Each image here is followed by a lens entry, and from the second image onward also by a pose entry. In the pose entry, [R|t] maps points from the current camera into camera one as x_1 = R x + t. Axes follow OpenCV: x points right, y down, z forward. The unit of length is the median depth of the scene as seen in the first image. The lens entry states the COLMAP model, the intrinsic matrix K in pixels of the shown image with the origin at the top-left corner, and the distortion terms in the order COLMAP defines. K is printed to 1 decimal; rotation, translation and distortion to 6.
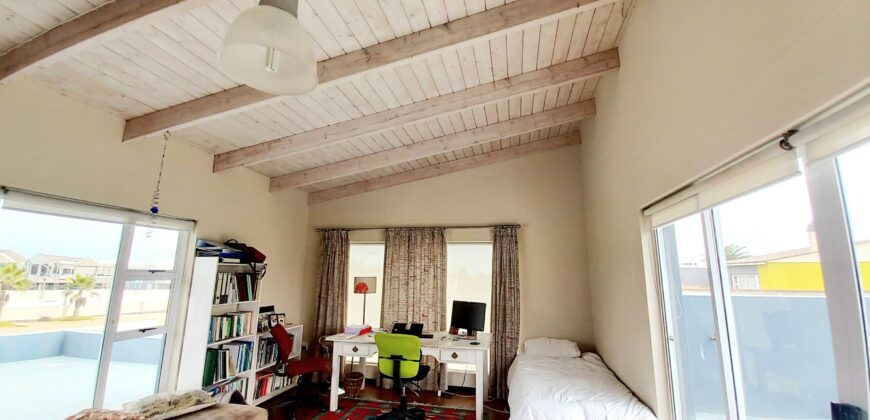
lens RADIAL K [[343.9, 0, 438.8], [0, 343.9, 210.4], [0, 0, 1]] dist [0.002009, -0.010364]
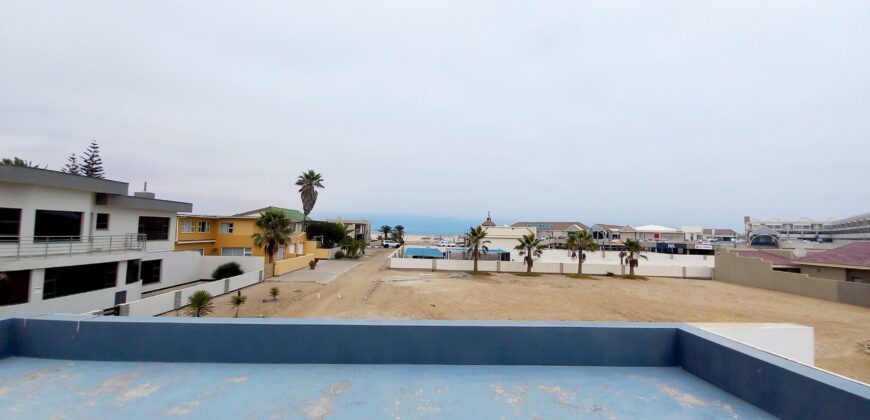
lens RADIAL K [[343.9, 0, 438.8], [0, 343.9, 210.4], [0, 0, 1]] dist [0.002009, -0.010364]
pose [[0.274719, -0.069240, -0.959028, -0.778377], [0.164344, 0.986108, -0.024118, 0.119856], [0.947376, -0.150985, 0.282282, 0.569569]]
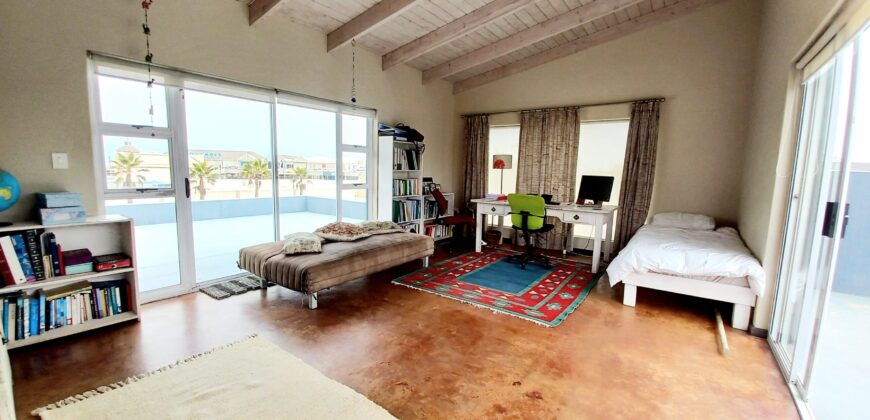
lens RADIAL K [[343.9, 0, 438.8], [0, 343.9, 210.4], [0, 0, 1]] dist [0.002009, -0.010364]
pose [[0.915715, 0.056835, -0.397788, 0.062291], [0.062175, 0.957984, 0.280002, 0.035678], [0.396988, -0.281134, 0.873707, -0.150572]]
